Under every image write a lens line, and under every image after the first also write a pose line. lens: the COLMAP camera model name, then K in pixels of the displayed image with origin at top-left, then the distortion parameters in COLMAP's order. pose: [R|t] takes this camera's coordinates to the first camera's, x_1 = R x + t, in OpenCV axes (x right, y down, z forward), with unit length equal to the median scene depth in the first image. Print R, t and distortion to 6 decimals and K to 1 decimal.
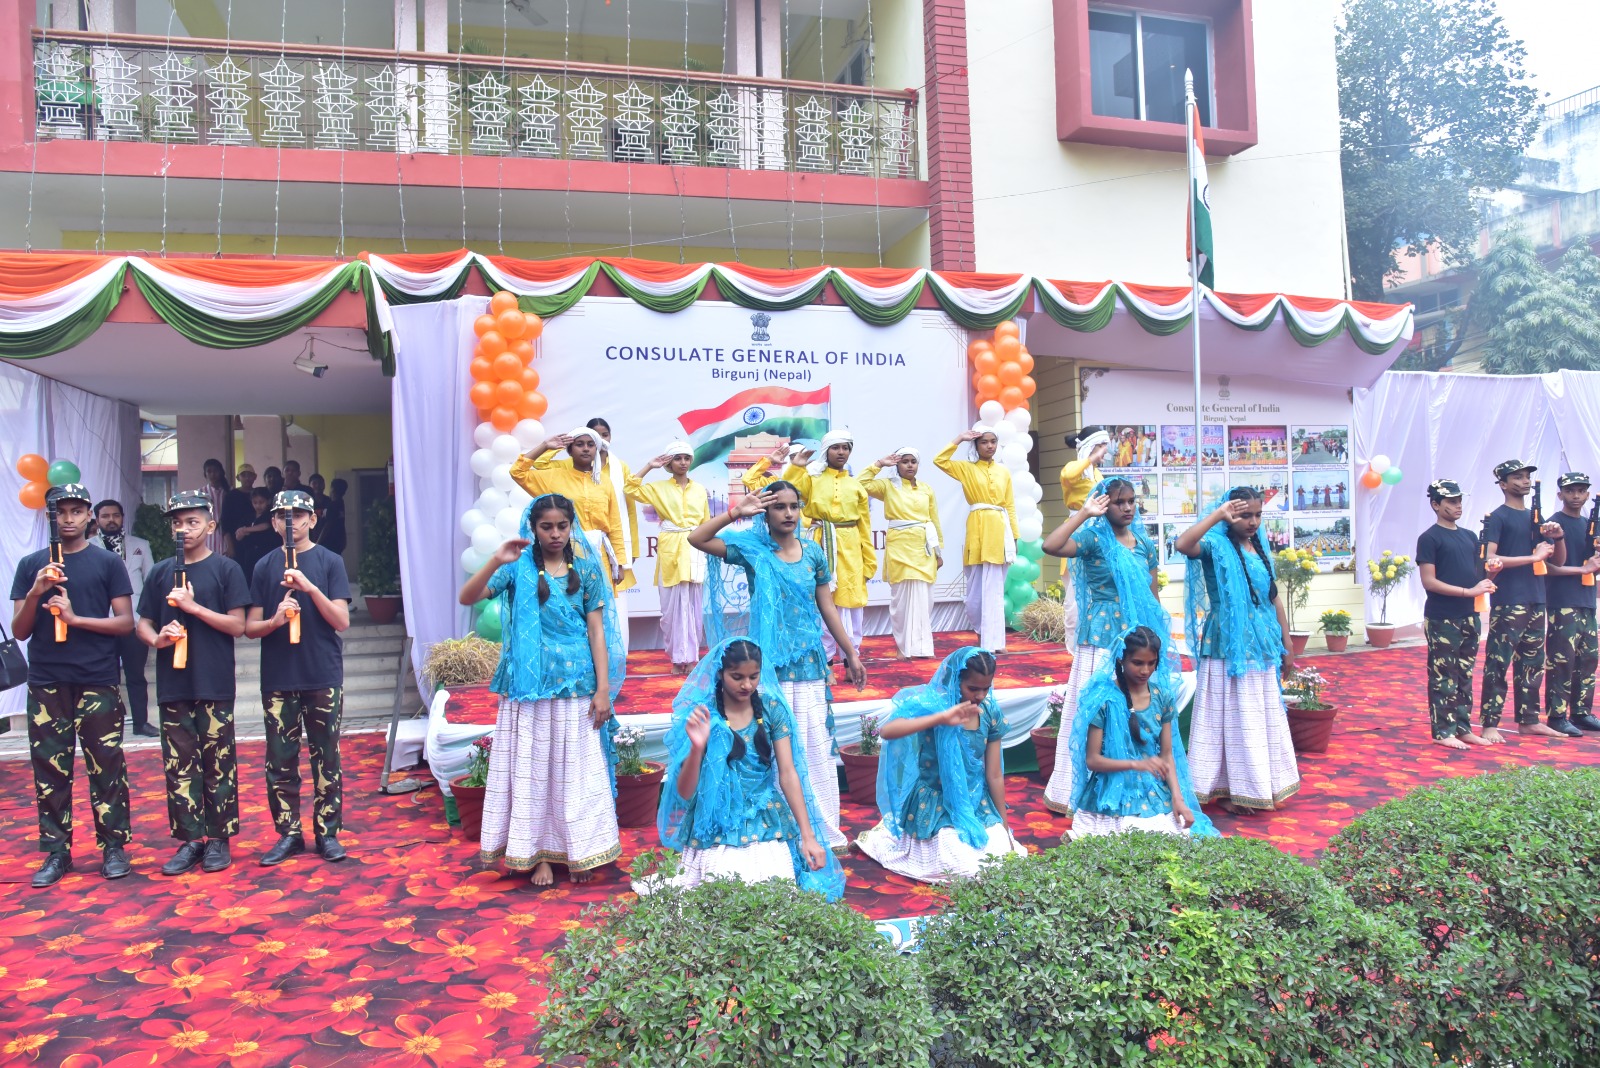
lens RADIAL K [[1080.8, 0, 787.4], [0, 1080.8, 534.6], [0, 0, 1]] dist [-0.120245, 0.063344]
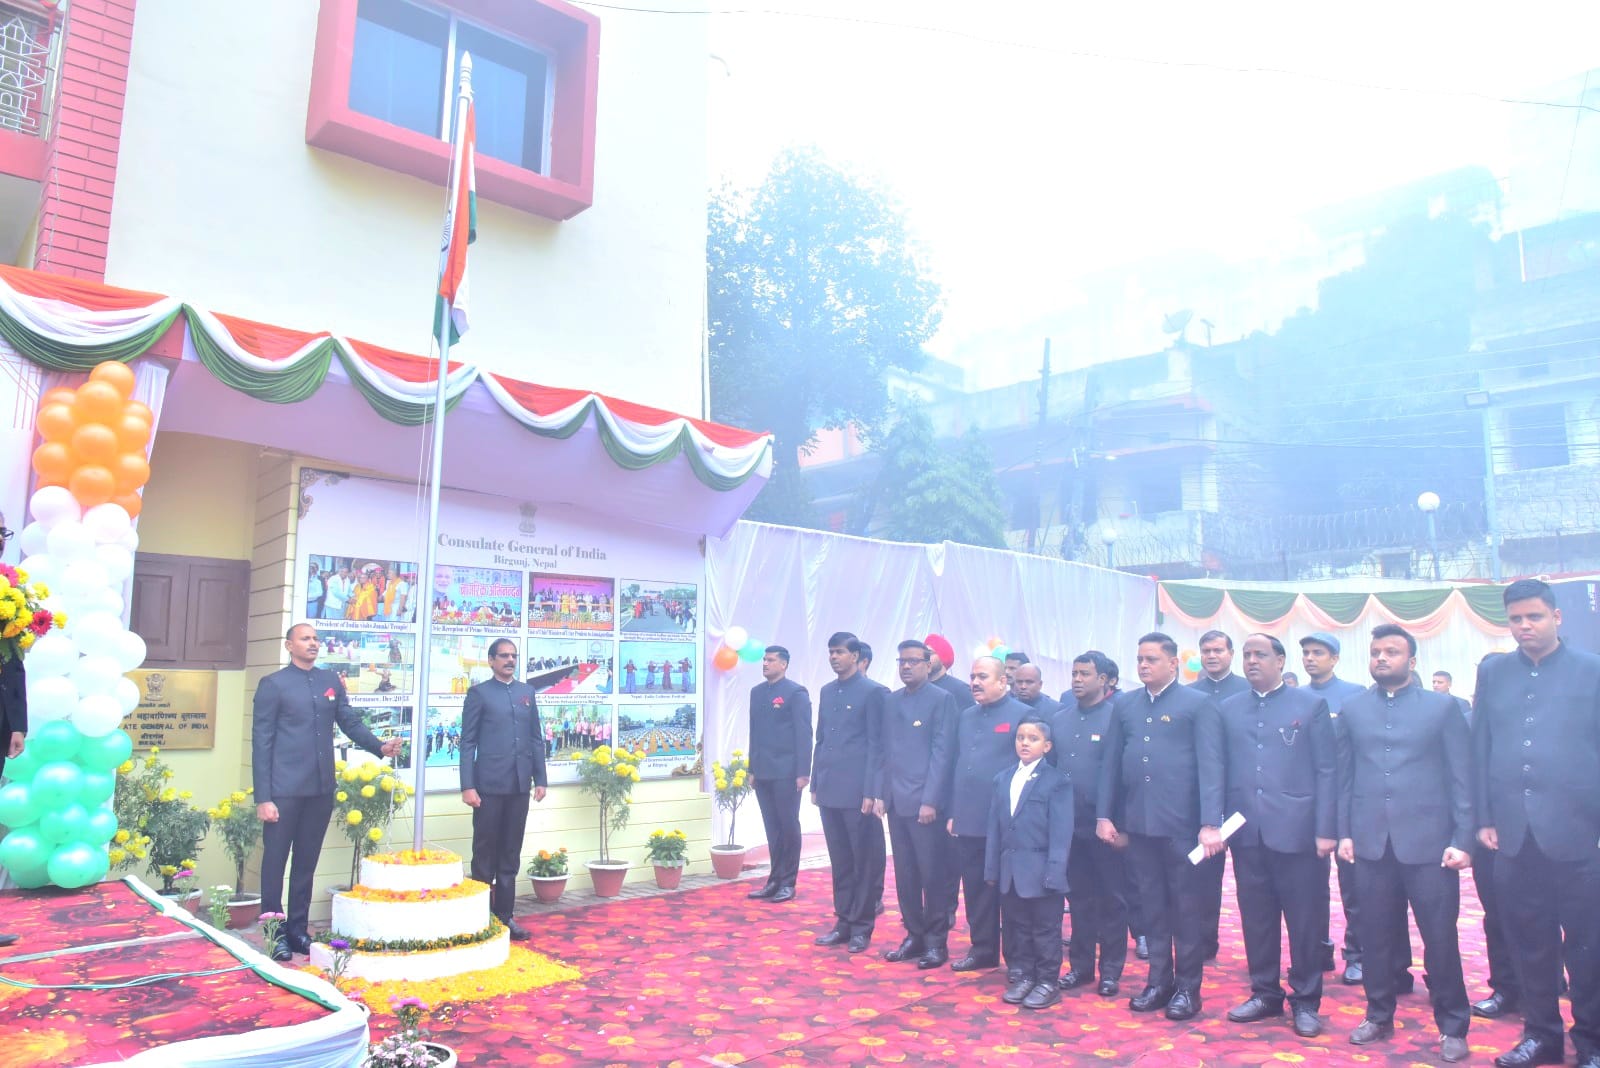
lens RADIAL K [[1080.8, 0, 791.6], [0, 1080.8, 536.7], [0, 0, 1]] dist [-0.120245, 0.063344]
pose [[0.888966, 0.090343, 0.448973, 0.292305], [-0.019365, 0.986888, -0.160239, -0.015816], [-0.457563, 0.133753, 0.879060, 0.326306]]
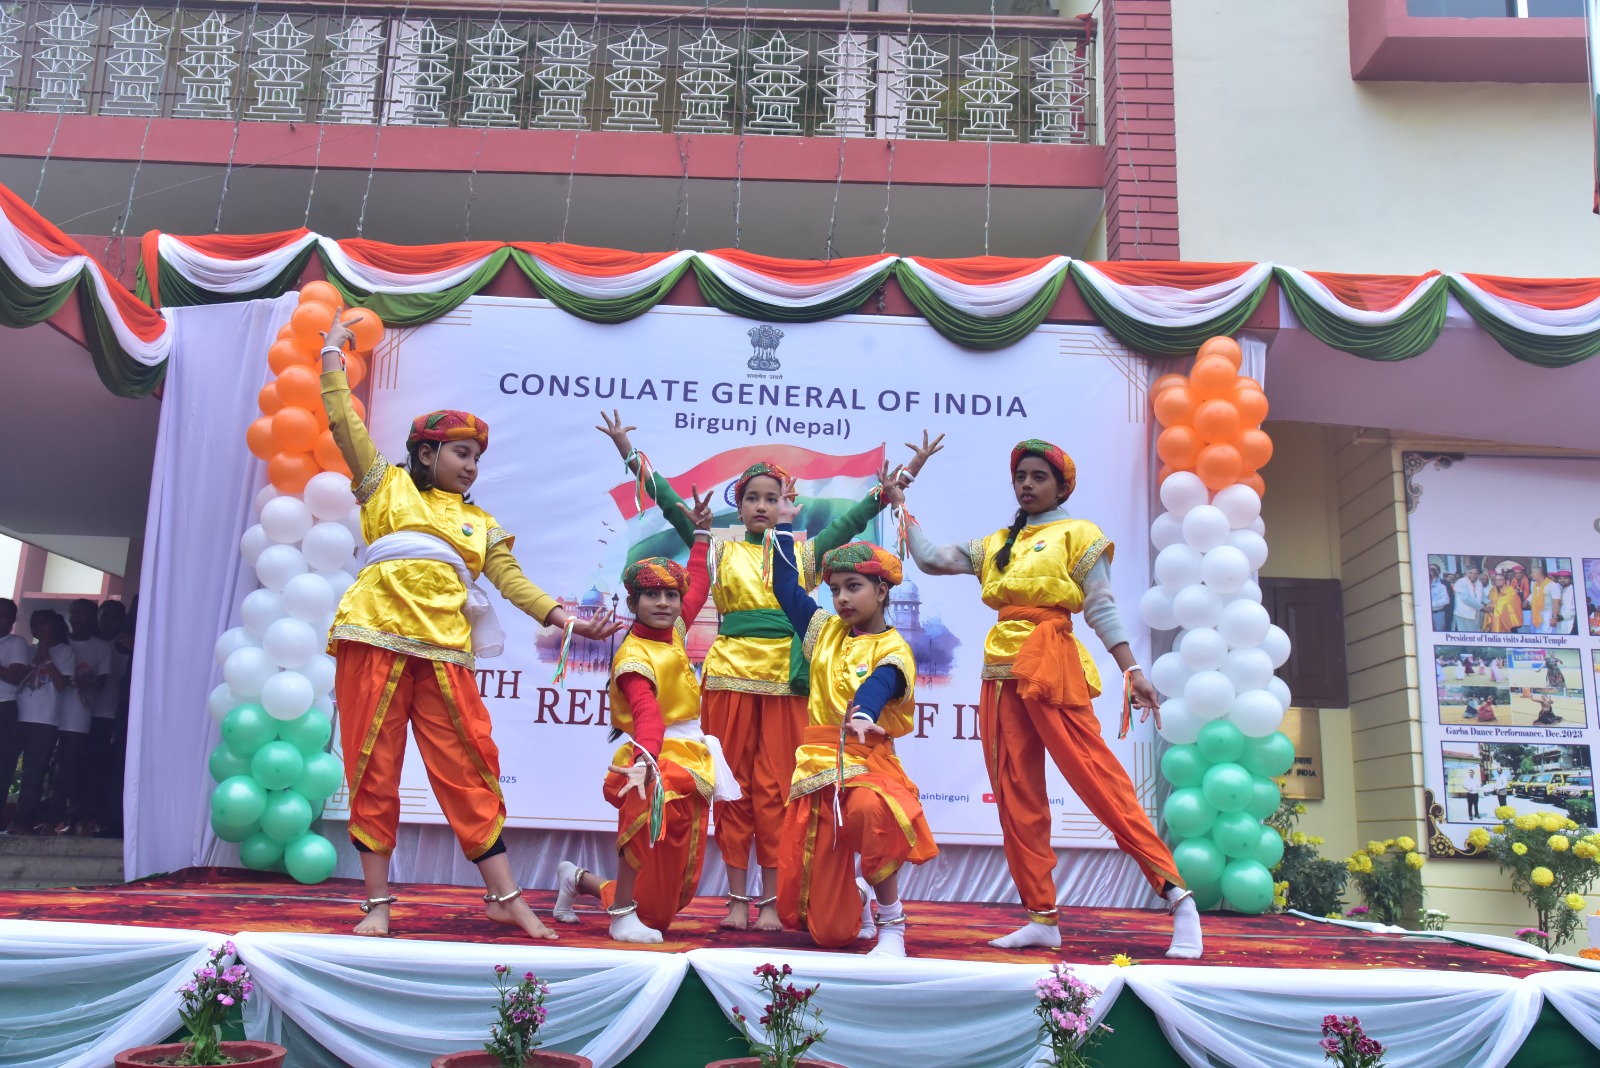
lens RADIAL K [[1335.7, 0, 794.3], [0, 1335.7, 542.8], [0, 0, 1]] dist [-0.028965, 0.061492]
pose [[0.961559, -0.001621, -0.274592, 0.183708], [-0.061051, 0.973693, -0.219534, 0.069531], [0.267724, 0.227859, 0.936165, 0.320937]]
